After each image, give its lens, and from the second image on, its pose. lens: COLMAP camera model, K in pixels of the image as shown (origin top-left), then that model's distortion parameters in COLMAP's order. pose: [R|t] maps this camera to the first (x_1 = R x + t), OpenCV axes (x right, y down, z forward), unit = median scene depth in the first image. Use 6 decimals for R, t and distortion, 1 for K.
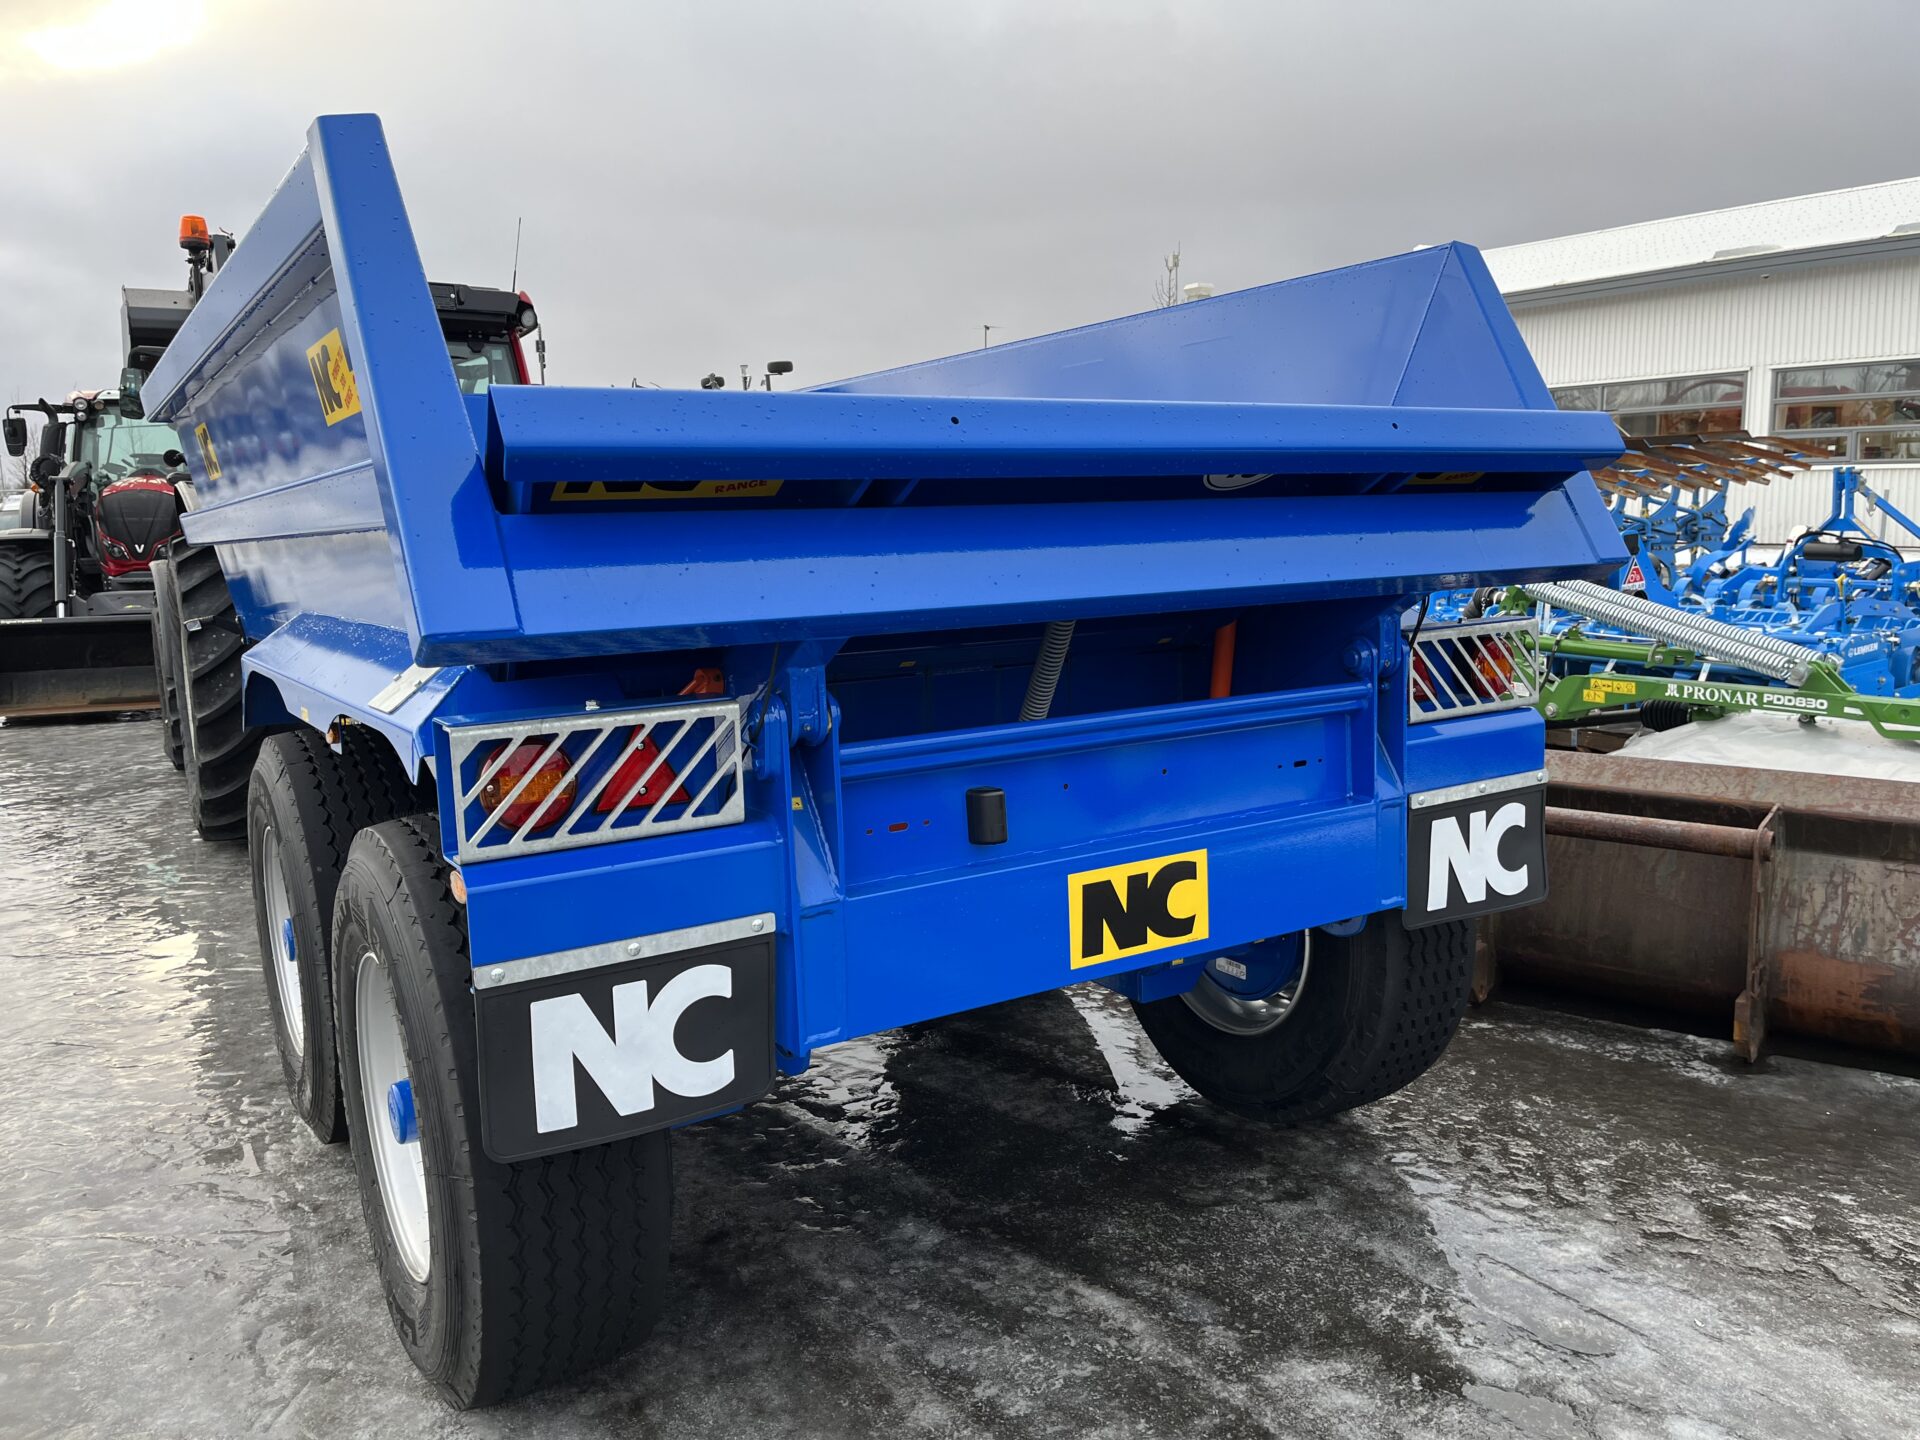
lens RADIAL K [[1558.3, 0, 1034.0], [0, 1558.3, 716.7], [0, 0, 1]] dist [0.087201, -0.139762]
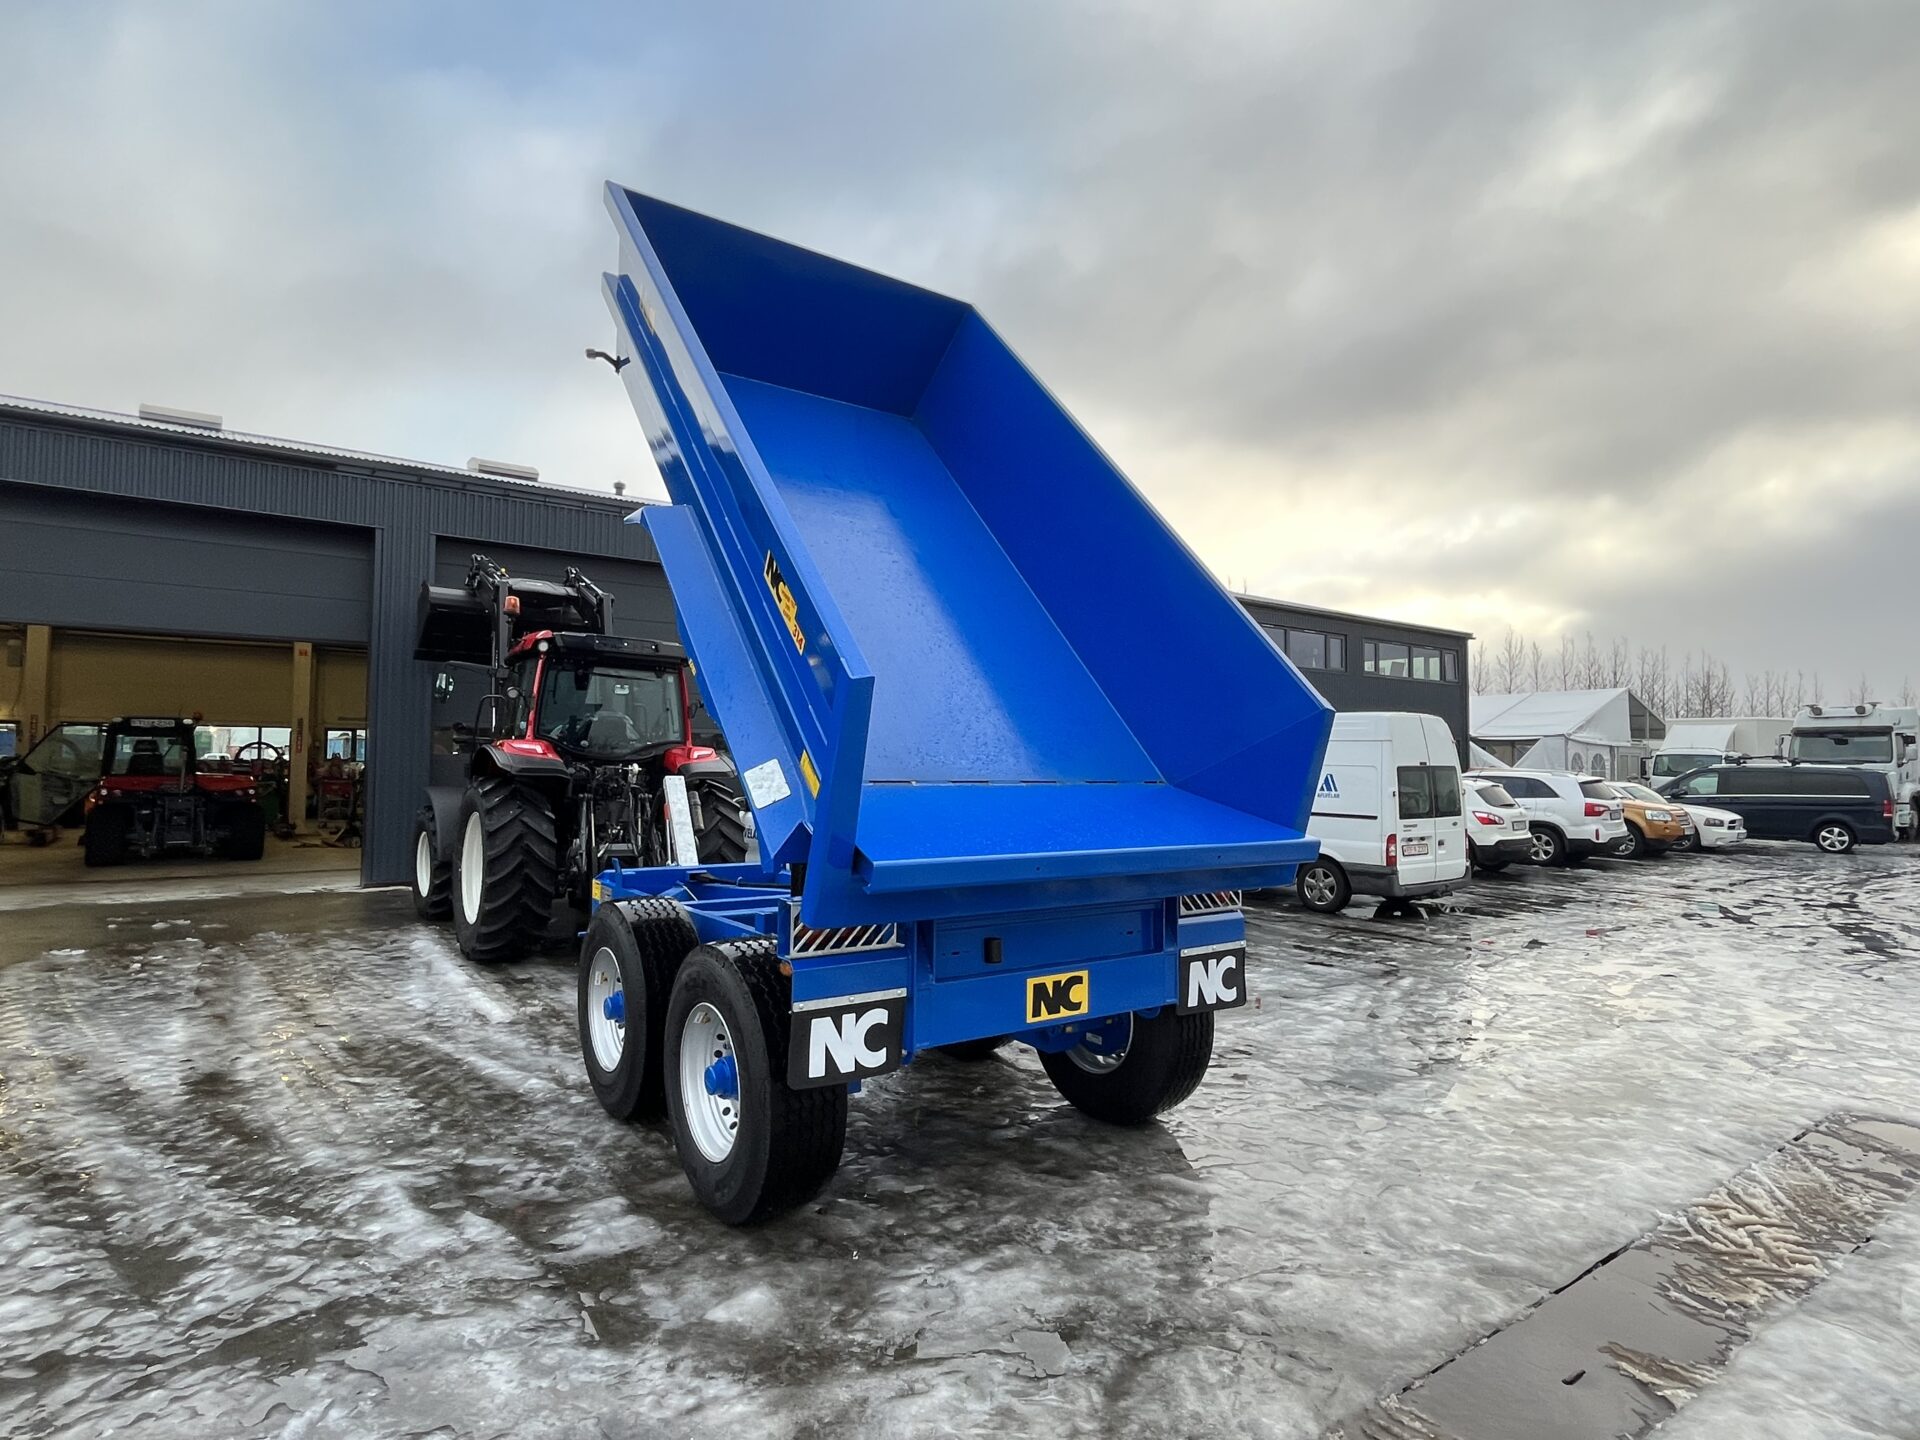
lens RADIAL K [[1026.2, 0, 960.0], [0, 1026.2, 720.0], [0, 0, 1]] dist [-0.002071, -0.000806]
pose [[0.998945, 0.044431, 0.011569, -0.104606], [-0.041791, 0.984282, -0.171591, -0.007273], [-0.019011, 0.170926, 0.985100, -0.495257]]
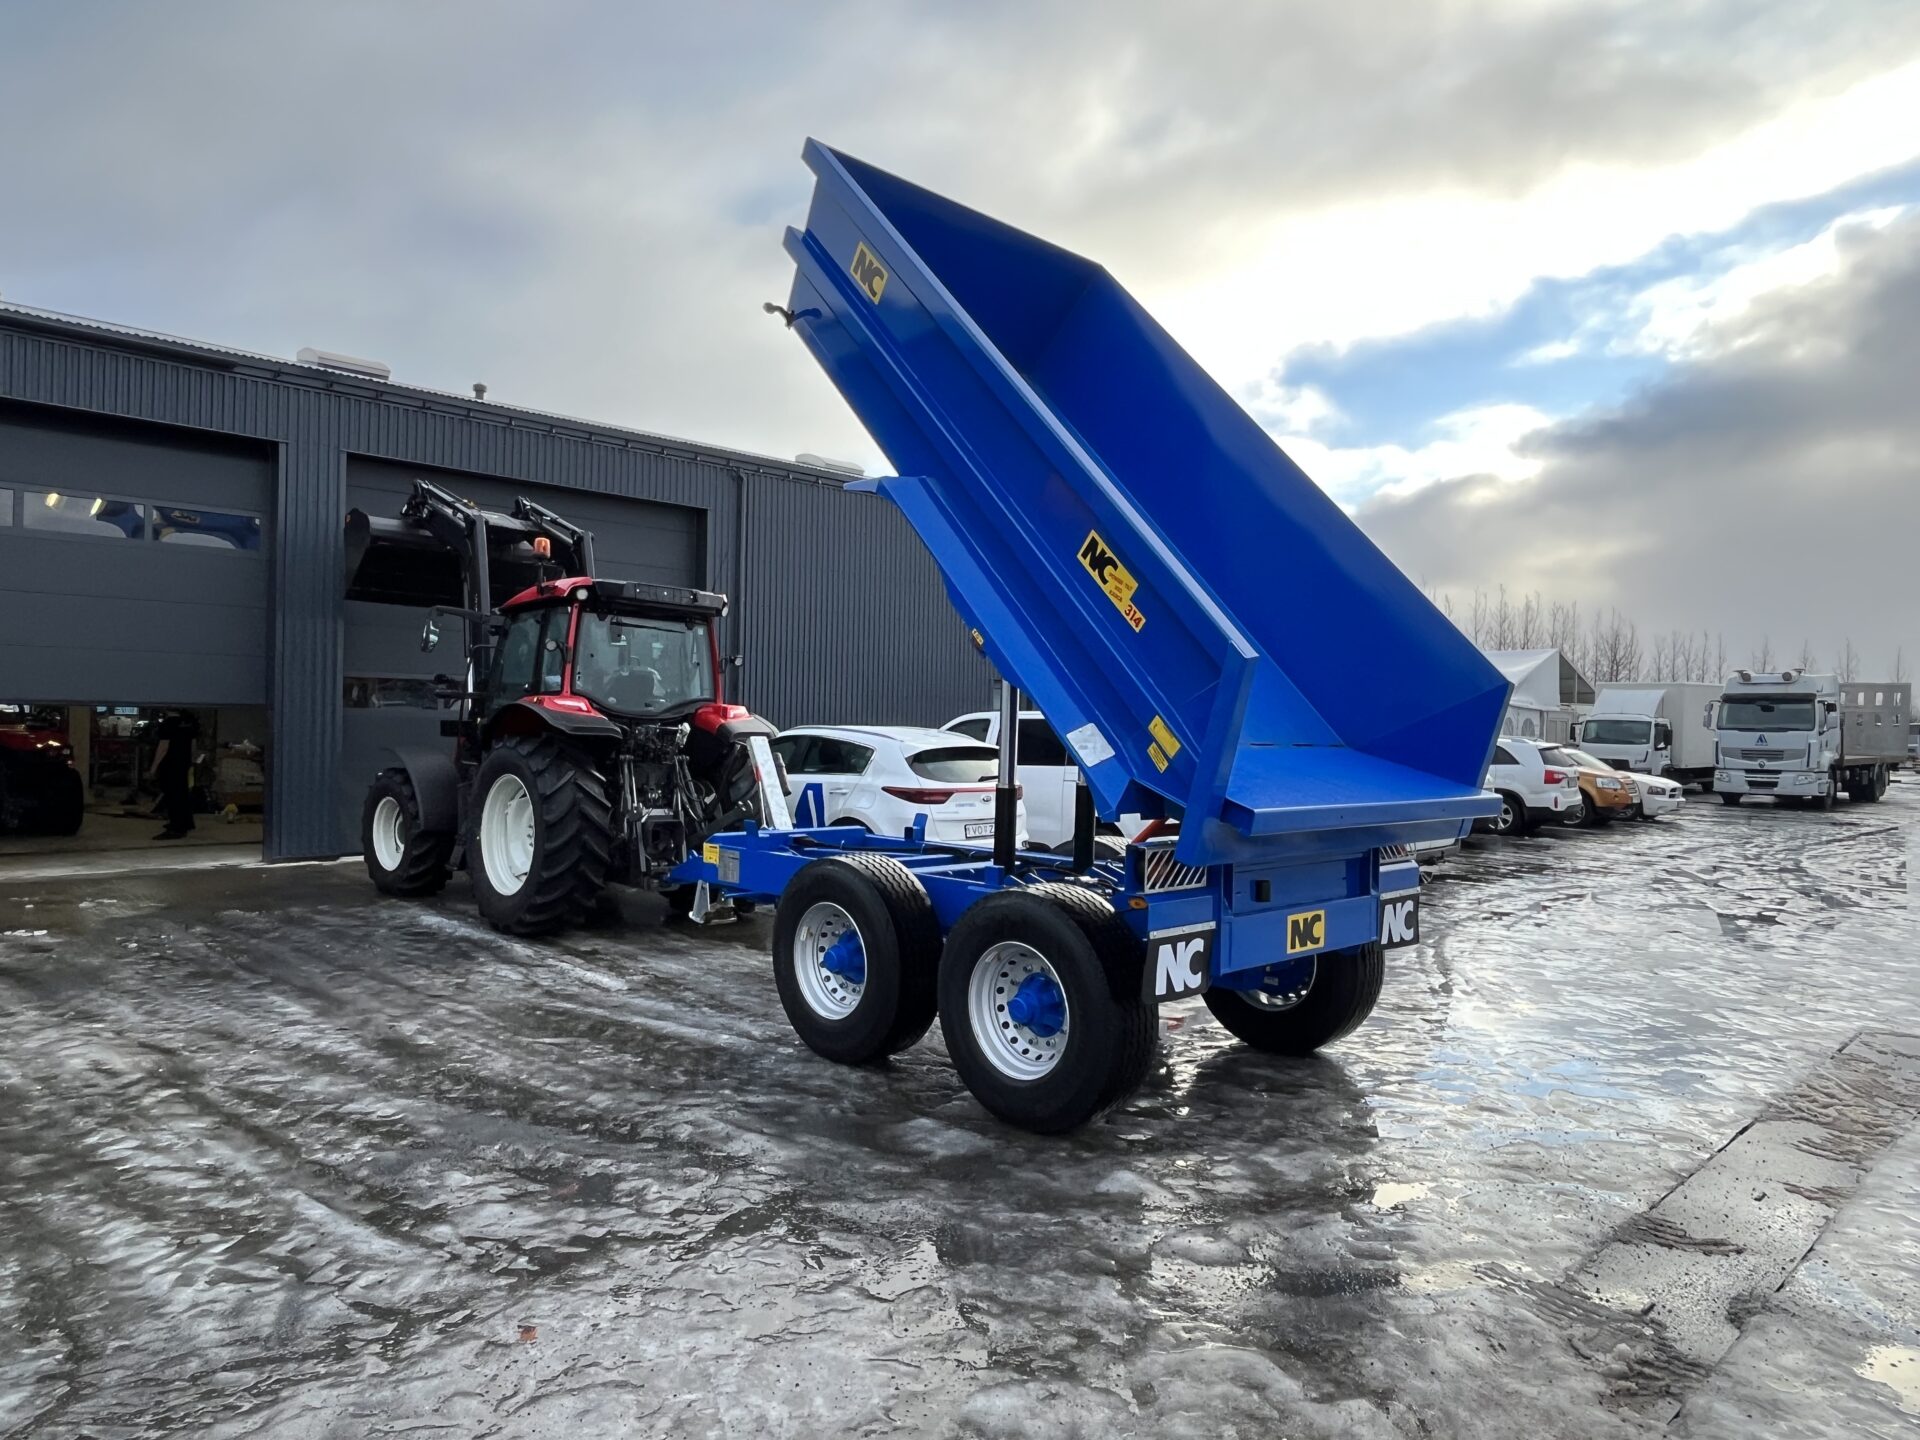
lens RADIAL K [[1227.7, 0, 951.0], [0, 1227.7, 723.7], [0, 0, 1]] dist [0.001156, -0.004361]
pose [[0.986296, 0.052226, 0.156500, -0.832161], [-0.031103, 0.990426, -0.134498, 0.074792], [-0.162026, 0.127787, 0.978477, -0.901560]]
